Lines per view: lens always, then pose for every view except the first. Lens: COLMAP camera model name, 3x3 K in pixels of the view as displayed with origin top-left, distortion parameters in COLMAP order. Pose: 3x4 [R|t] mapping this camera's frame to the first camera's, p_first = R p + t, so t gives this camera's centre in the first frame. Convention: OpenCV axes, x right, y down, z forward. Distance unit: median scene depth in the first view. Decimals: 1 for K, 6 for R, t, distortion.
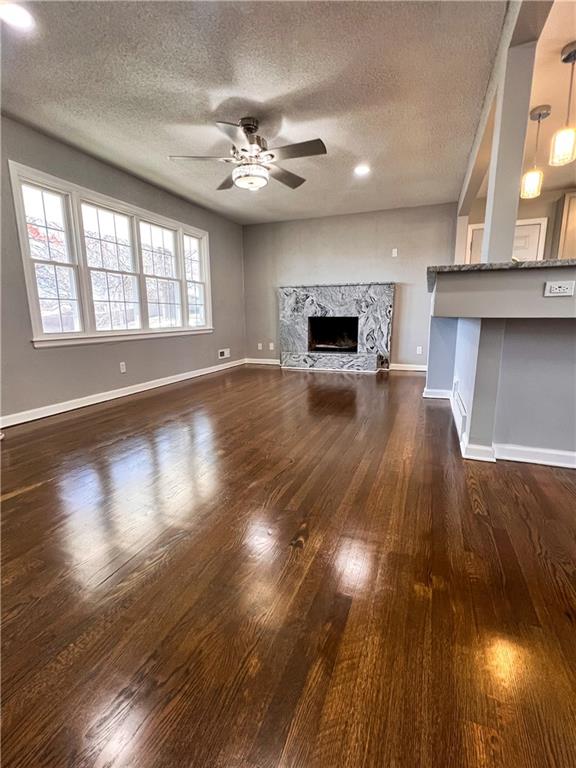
lens RADIAL K [[355.0, 0, 284.9], [0, 355.0, 386.1], [0, 0, 1]] dist [-0.000077, 0.000188]
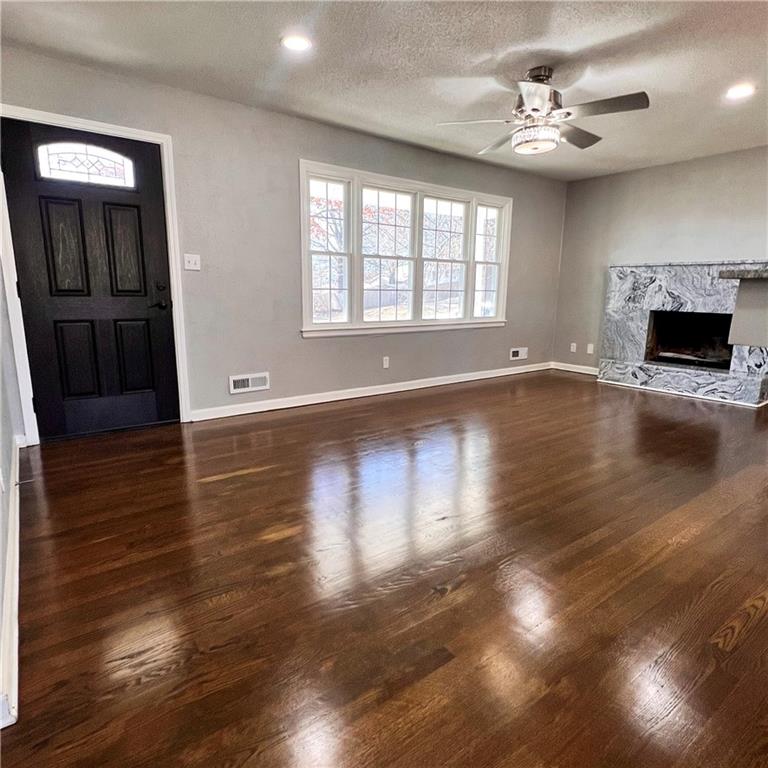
lens RADIAL K [[474.3, 0, 381.9], [0, 474.3, 388.8], [0, 0, 1]] dist [0.004807, -0.002251]
pose [[0.851661, 0.124624, -0.509060, 0.147531], [-0.119848, 0.991890, 0.042319, -0.032309], [0.510205, 0.024968, 0.859690, -0.043537]]
